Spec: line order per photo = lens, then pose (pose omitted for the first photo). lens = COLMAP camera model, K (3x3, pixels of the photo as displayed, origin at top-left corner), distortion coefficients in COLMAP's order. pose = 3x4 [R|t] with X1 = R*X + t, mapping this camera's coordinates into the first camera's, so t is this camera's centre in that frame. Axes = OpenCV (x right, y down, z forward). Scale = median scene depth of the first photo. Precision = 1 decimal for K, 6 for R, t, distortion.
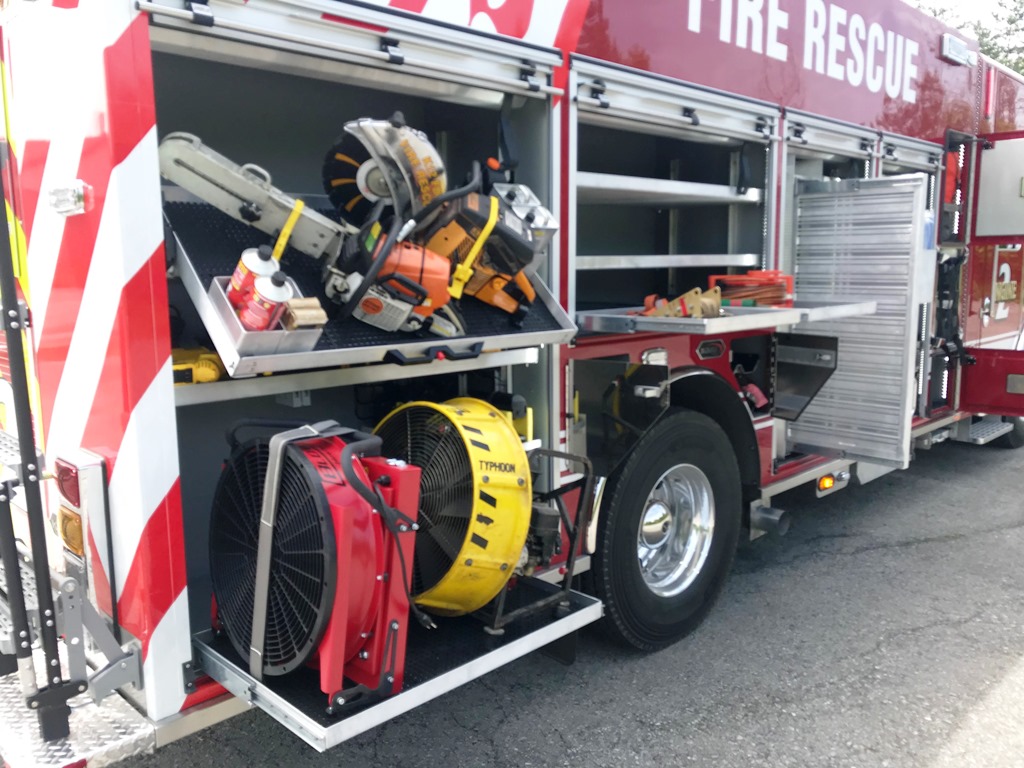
lens RADIAL K [[834.8, 0, 513.1], [0, 834.8, 376.7], [0, 0, 1]] dist [0.055032, -0.074918]
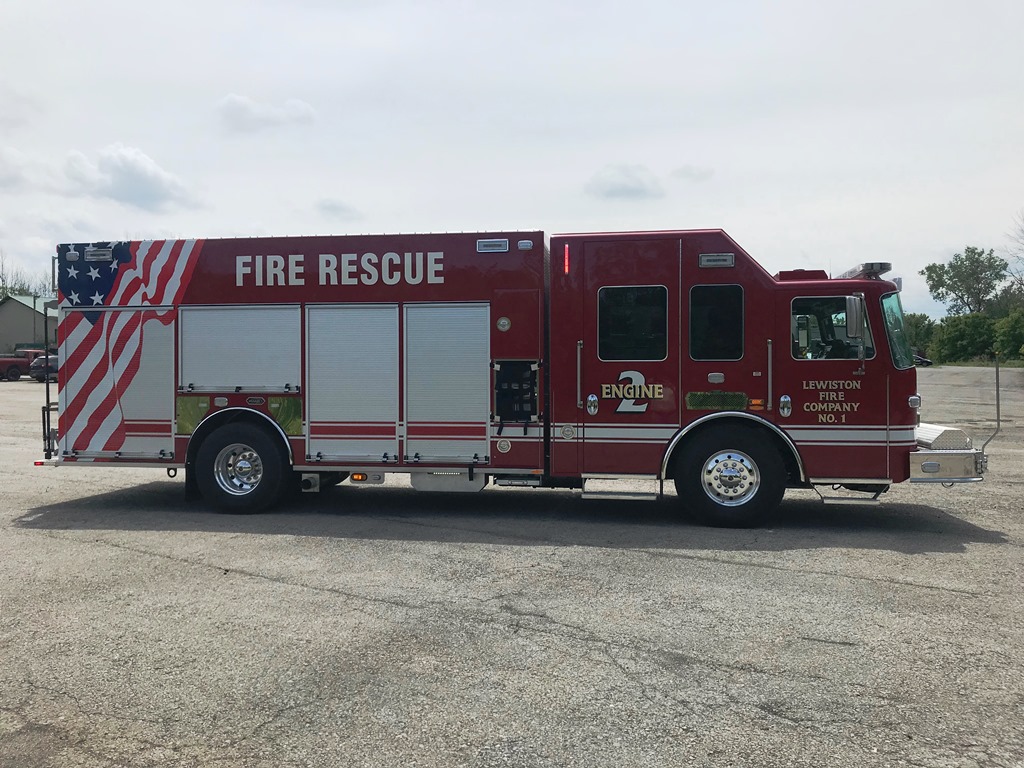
lens RADIAL K [[849.1, 0, 537.2], [0, 849.1, 381.3], [0, 0, 1]] dist [0.107302, -0.248466]
pose [[0.584444, 0.011019, -0.811359, 2.731089], [-0.114817, 0.990970, -0.069248, -0.010096], [0.803270, 0.133629, 0.580431, 0.156634]]
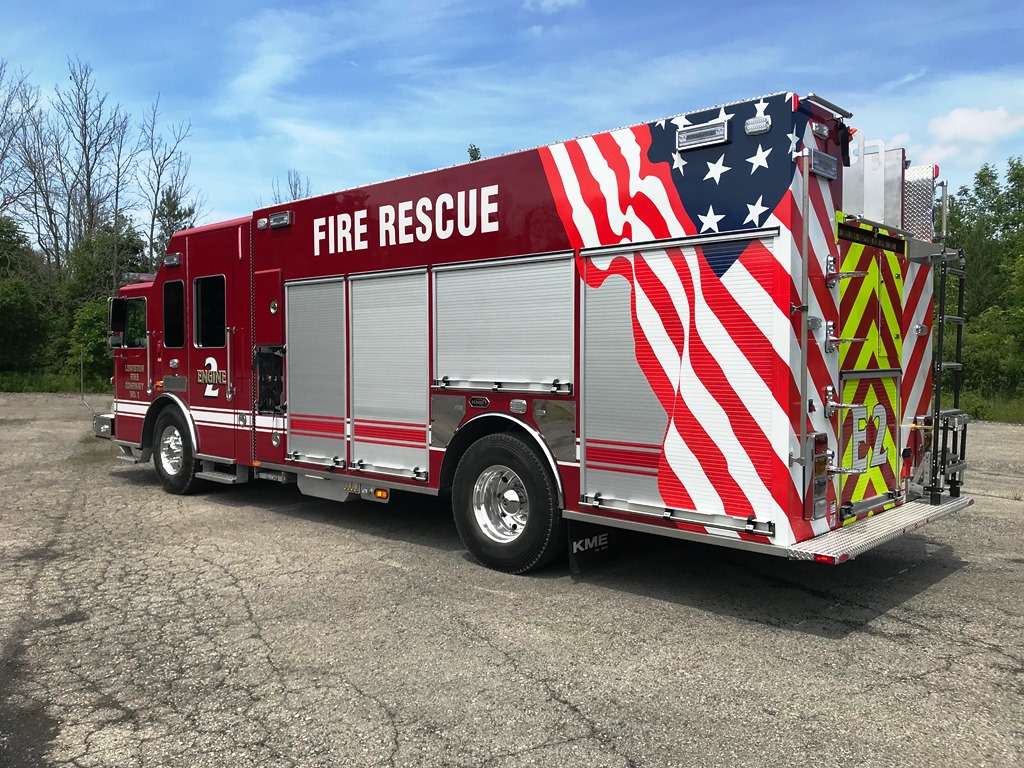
lens RADIAL K [[850.1, 0, 508.1], [0, 850.1, 381.7], [0, 0, 1]] dist [0.151786, -0.496407]
pose [[0.022509, 0.045963, -0.998690, 2.286655], [-0.129007, 0.990724, 0.042688, -0.204195], [0.991388, 0.127878, 0.028230, 1.313811]]
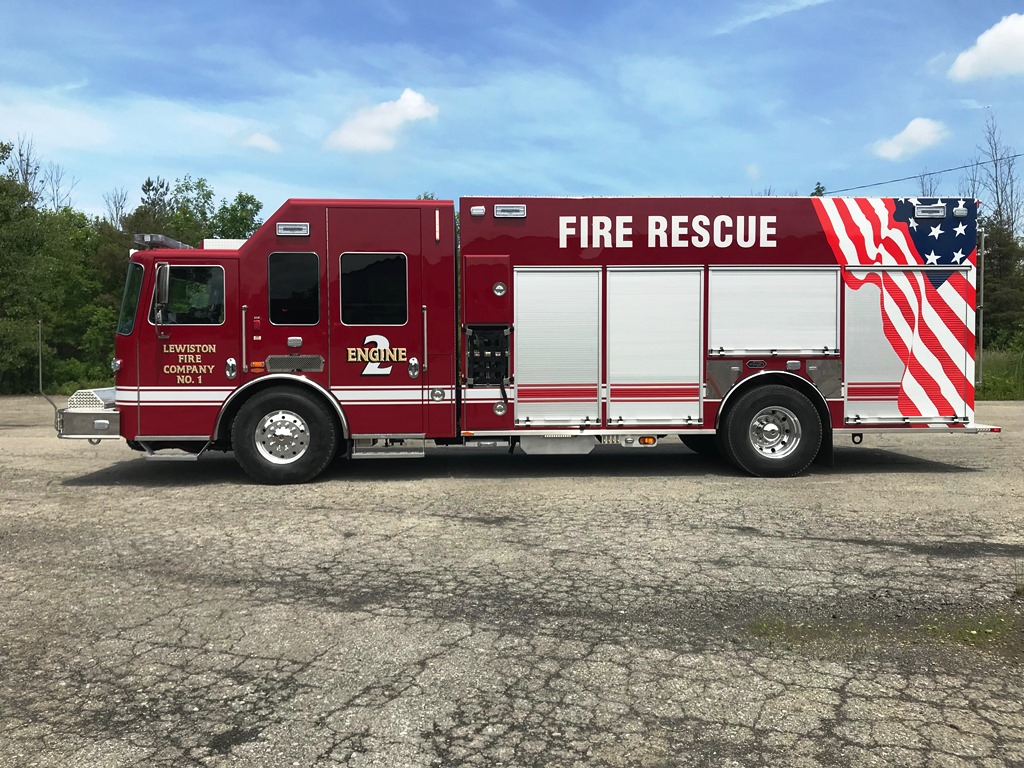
lens RADIAL K [[824.7, 0, 512.3], [0, 824.7, 381.1], [0, 0, 1]] dist [-0.004557, -0.007148]
pose [[0.727613, 0.037003, -0.684989, 1.703084], [-0.094557, 0.994422, -0.046722, 0.142844], [0.679440, 0.098766, 0.727053, -0.889418]]
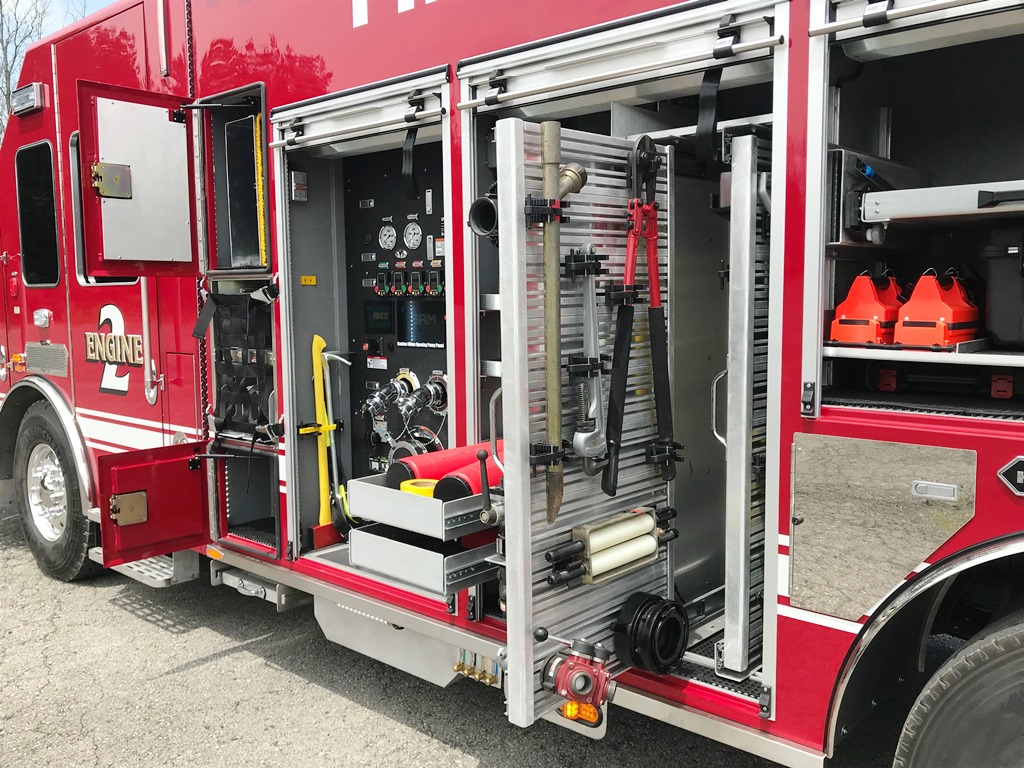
lens RADIAL K [[893.8, 0, 514.7], [0, 893.8, 383.1], [0, 0, 1]] dist [0.086795, -0.171760]
pose [[0.045781, 0.109391, -0.992944, 1.024551], [-0.123369, 0.986996, 0.103048, -0.145324], [0.991304, 0.117781, 0.058681, 1.000097]]
